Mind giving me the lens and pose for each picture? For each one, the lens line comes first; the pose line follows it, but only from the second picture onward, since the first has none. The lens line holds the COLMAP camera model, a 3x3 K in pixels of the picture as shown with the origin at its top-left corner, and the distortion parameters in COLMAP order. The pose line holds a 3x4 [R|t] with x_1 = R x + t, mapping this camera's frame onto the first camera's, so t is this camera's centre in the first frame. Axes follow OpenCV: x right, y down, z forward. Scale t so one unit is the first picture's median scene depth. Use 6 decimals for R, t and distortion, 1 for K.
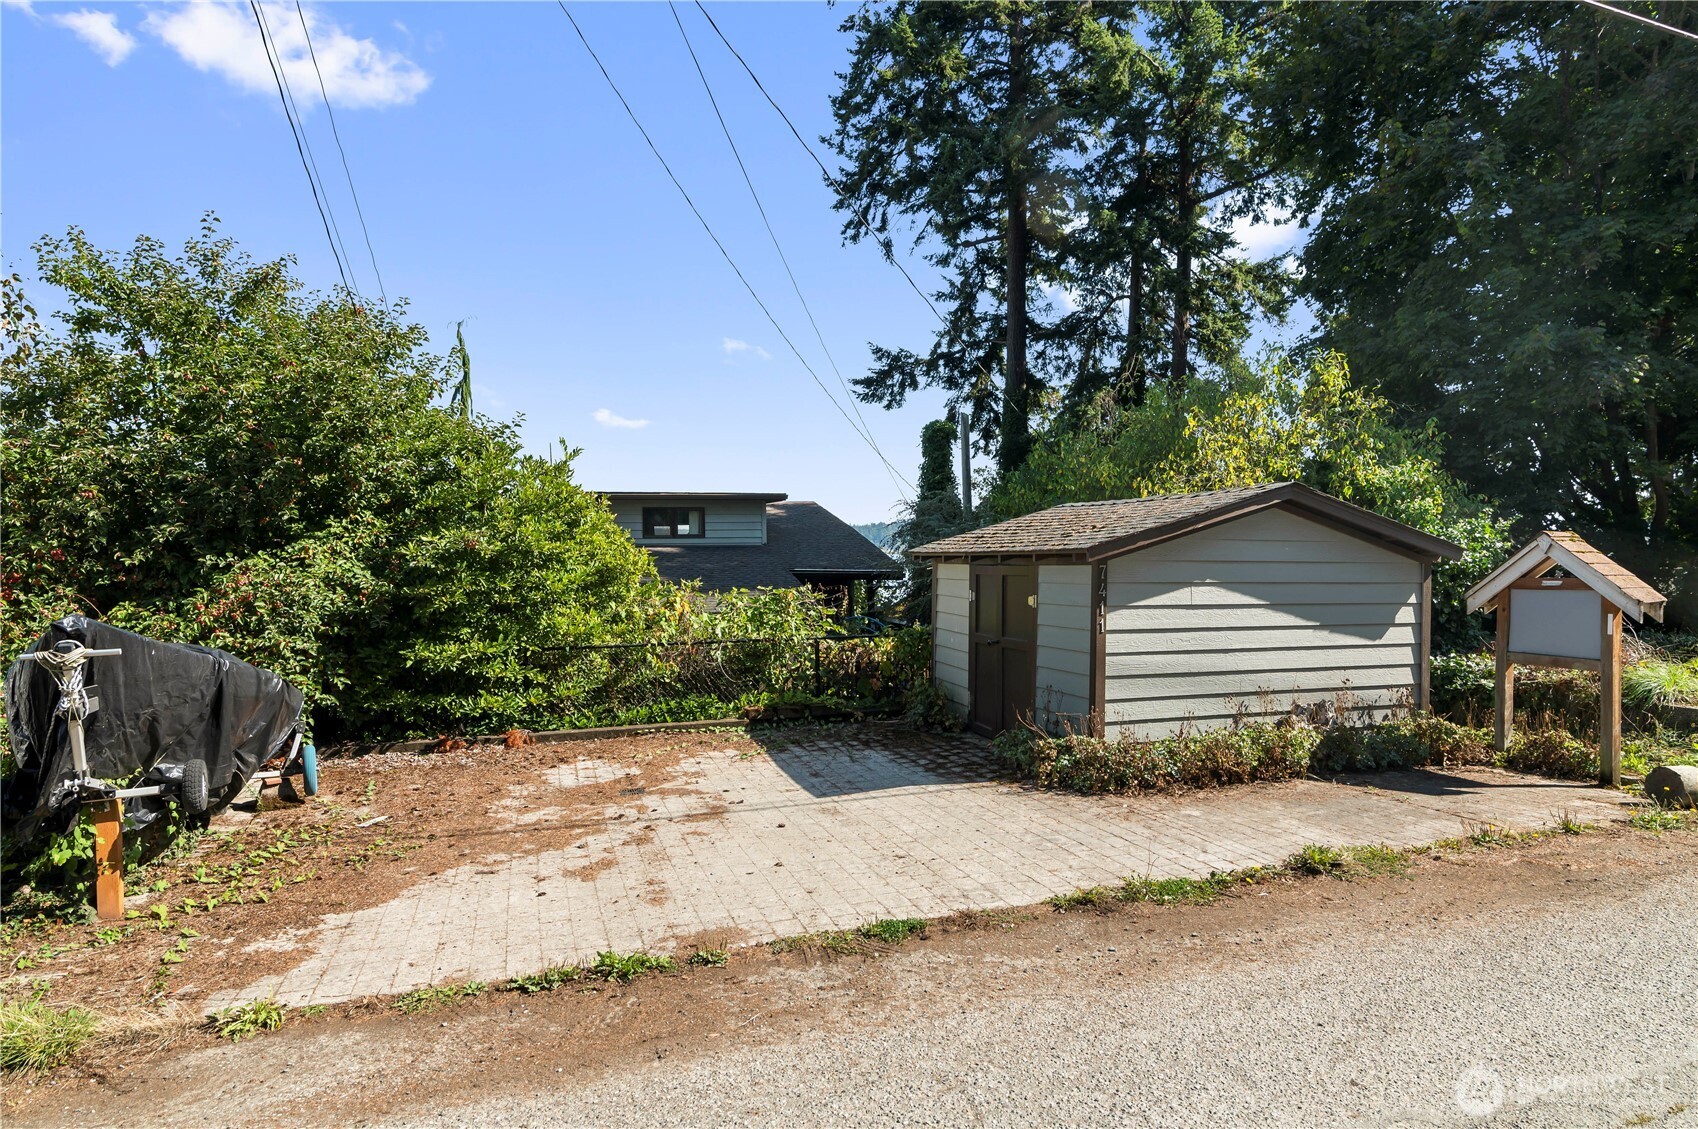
lens RADIAL K [[980.9, 0, 848.4], [0, 980.9, 563.7], [0, 0, 1]] dist [0.000013, 0.000013]
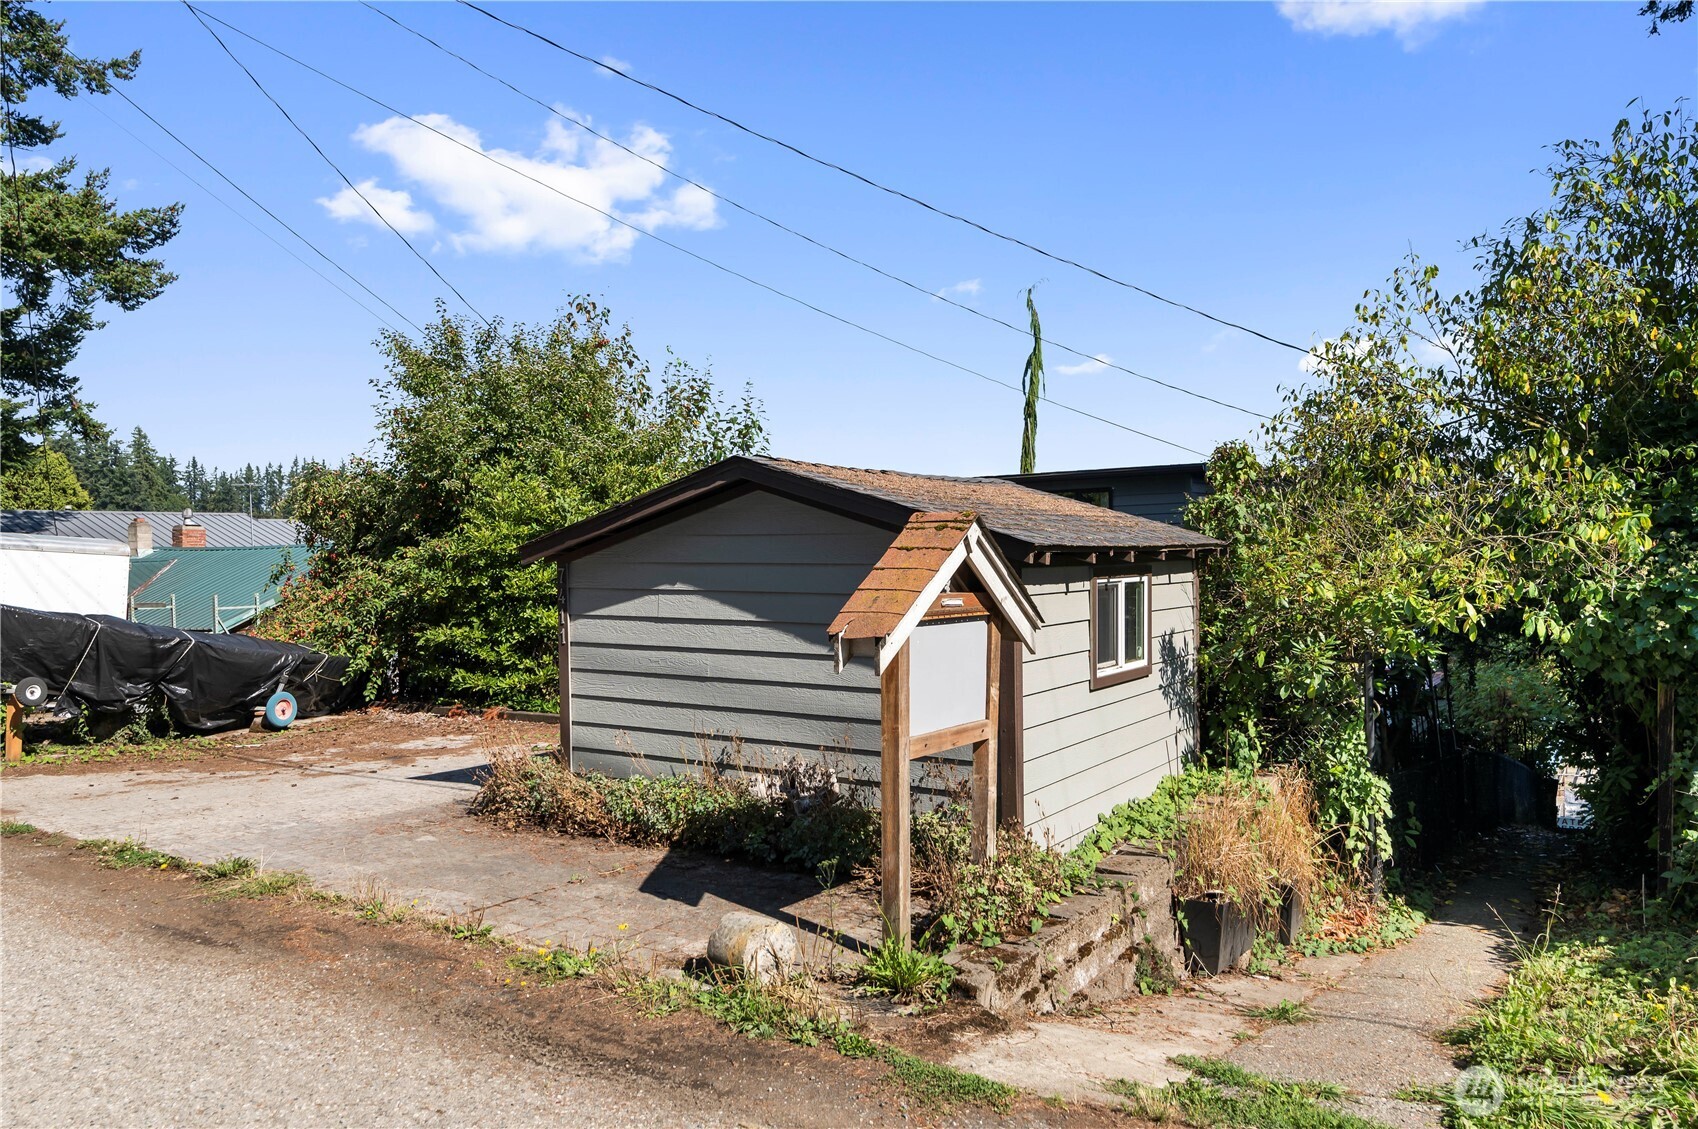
lens RADIAL K [[1266.4, 0, 848.8], [0, 1266.4, 563.3], [0, 0, 1]] dist [-0.000155, -0.000005]
pose [[0.601137, 0.003574, -0.799138, 1.238476], [0.002329, 0.999978, 0.006224, -0.008117], [0.799143, -0.005603, 0.601115, 0.487330]]
